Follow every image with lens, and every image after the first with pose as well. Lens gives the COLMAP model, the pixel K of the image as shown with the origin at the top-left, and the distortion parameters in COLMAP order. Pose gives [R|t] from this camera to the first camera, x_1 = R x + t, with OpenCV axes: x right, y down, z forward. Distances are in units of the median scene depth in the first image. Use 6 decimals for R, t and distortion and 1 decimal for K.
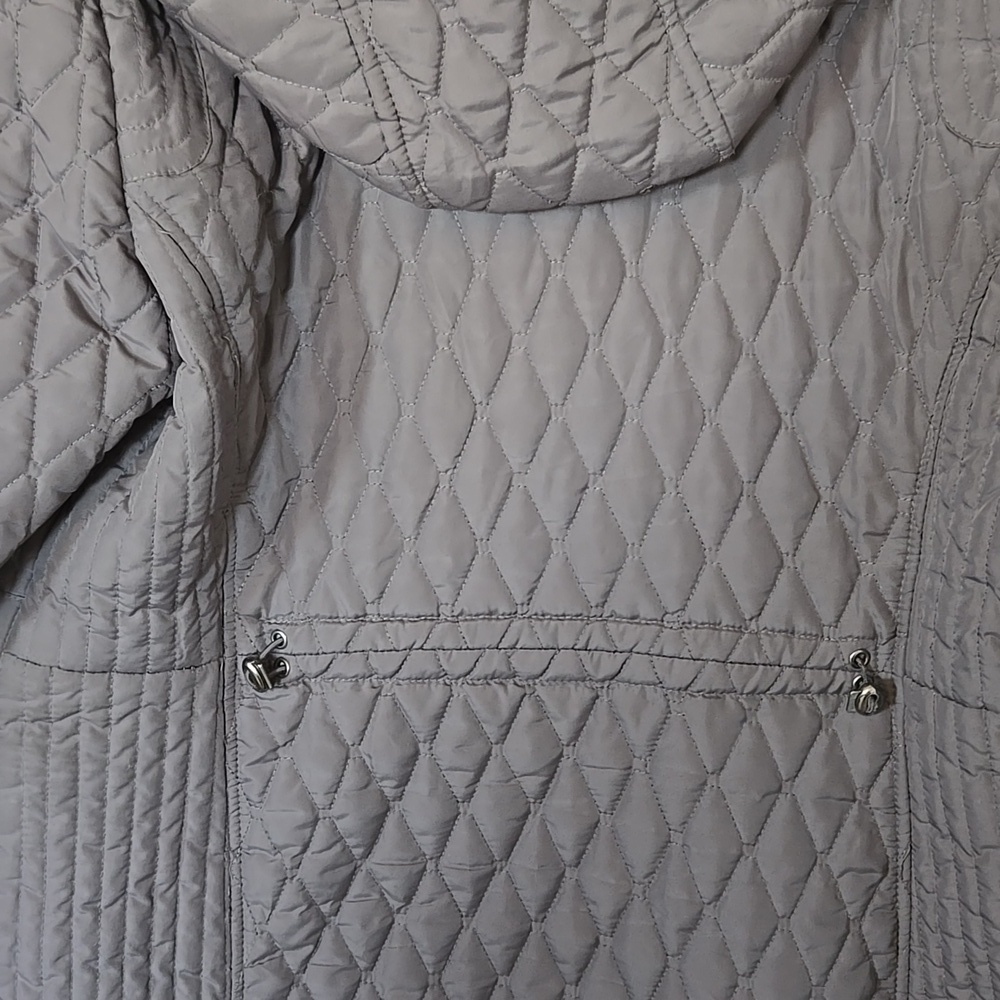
lens RADIAL K [[1430.8, 0, 497.7], [0, 1430.8, 487.0], [0, 0, 1]] dist [0.102289, -0.265064]
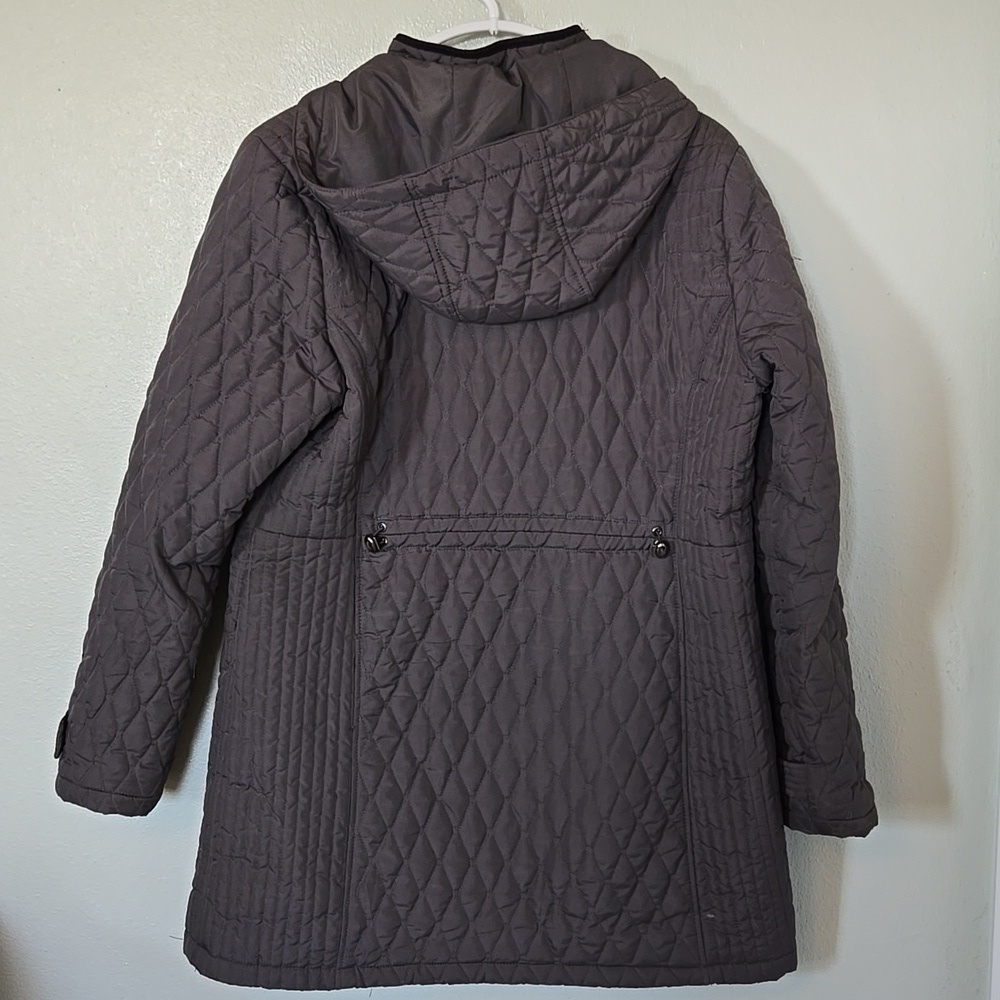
lens RADIAL K [[1430.8, 0, 497.7], [0, 1430.8, 487.0], [0, 0, 1]] dist [0.102289, -0.265064]
pose [[0.998724, 0.000180, 0.050507, -0.093110], [0.004694, 0.995334, -0.096371, 0.257429], [-0.050288, 0.096485, 0.994063, -1.109597]]
